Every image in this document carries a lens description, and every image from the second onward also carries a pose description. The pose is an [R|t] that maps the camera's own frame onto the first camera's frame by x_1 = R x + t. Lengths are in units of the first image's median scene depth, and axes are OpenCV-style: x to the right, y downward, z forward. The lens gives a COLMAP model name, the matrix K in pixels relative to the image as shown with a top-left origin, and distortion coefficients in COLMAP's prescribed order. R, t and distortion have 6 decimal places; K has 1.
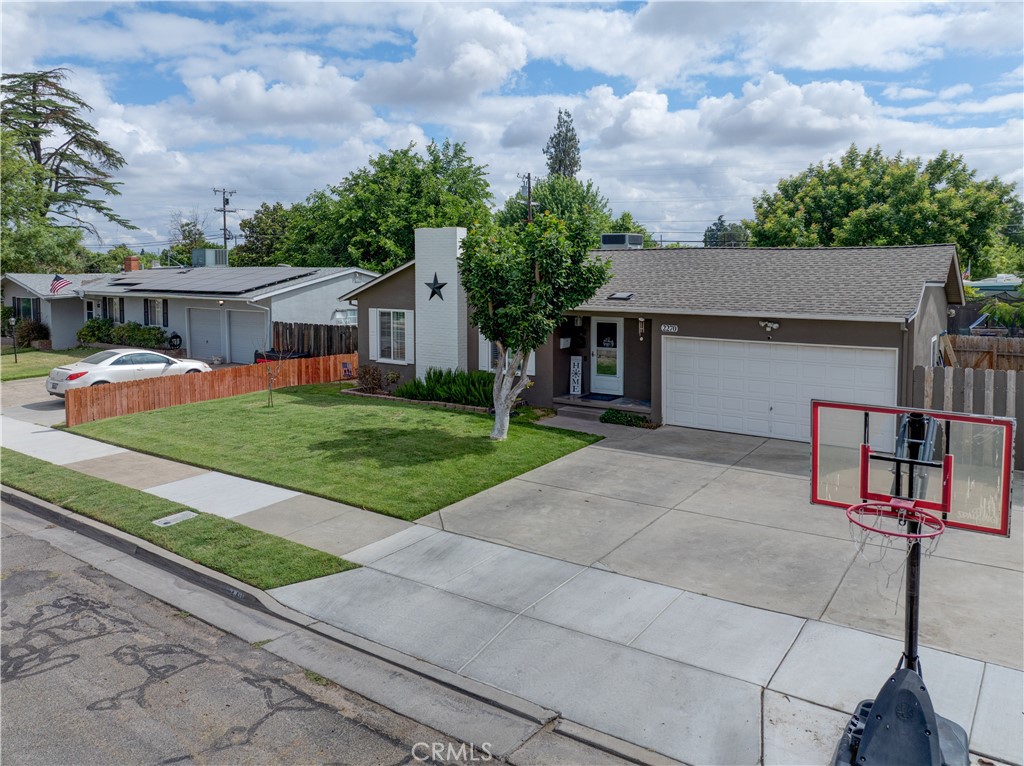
lens RADIAL K [[739.0, 0, 511.3], [0, 739.0, 329.6], [0, 0, 1]] dist [-0.029565, -0.000757]
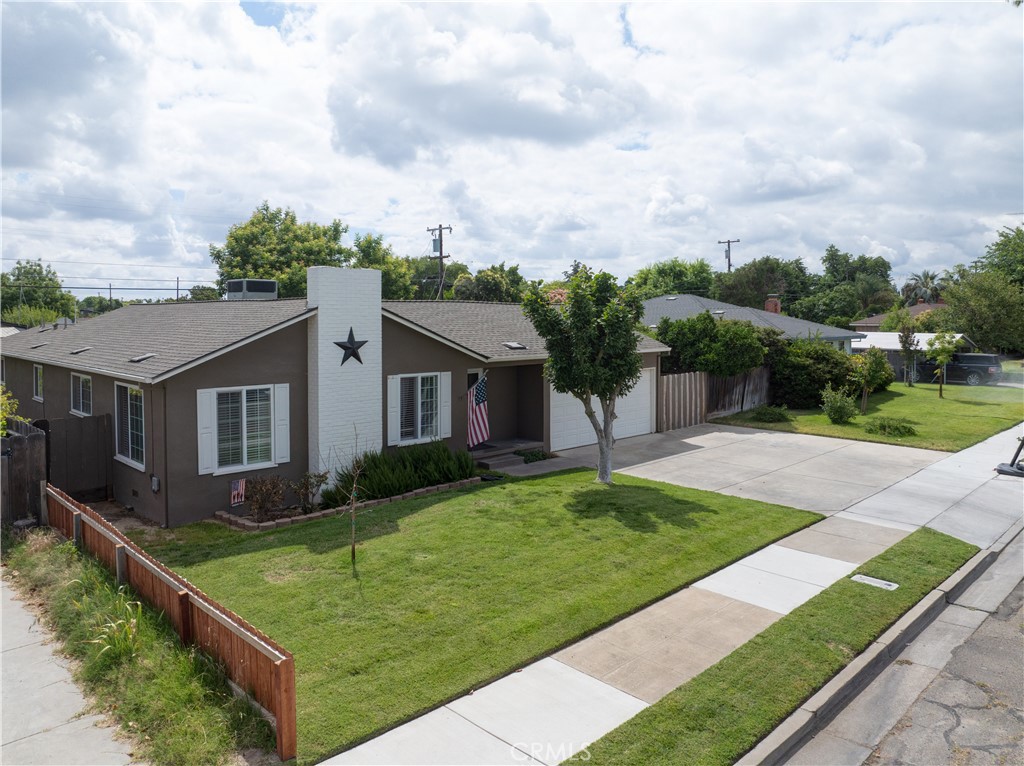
lens RADIAL K [[703.8, 0, 512.0], [0, 703.8, 383.0], [0, 0, 1]] dist [-0.033230, -0.003087]
pose [[0.204100, -0.074012, 0.976148, -0.770593], [0.107275, 0.992824, 0.052846, -0.041339], [-0.973055, 0.093930, 0.210575, 0.693588]]
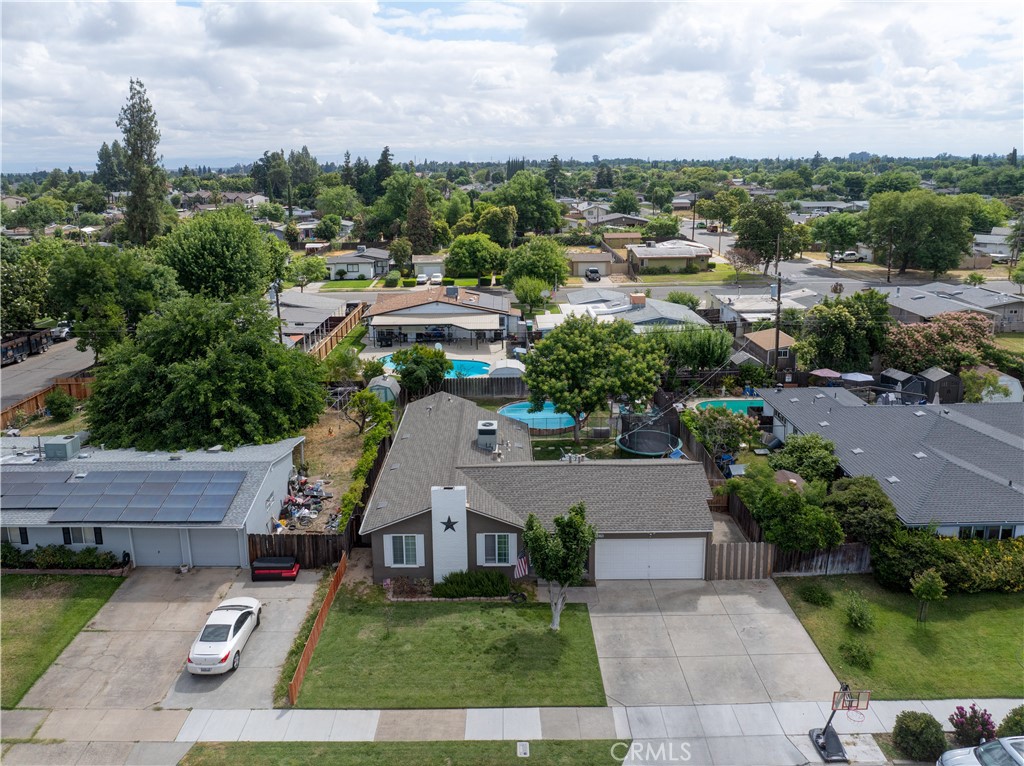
lens RADIAL K [[703.8, 0, 512.0], [0, 703.8, 383.0], [0, 0, 1]] dist [-0.033230, -0.003087]
pose [[0.824976, -0.155725, 0.543291, -0.766964], [0.061098, 0.980230, 0.188190, -0.633823], [-0.561856, -0.122058, 0.818181, -0.279216]]
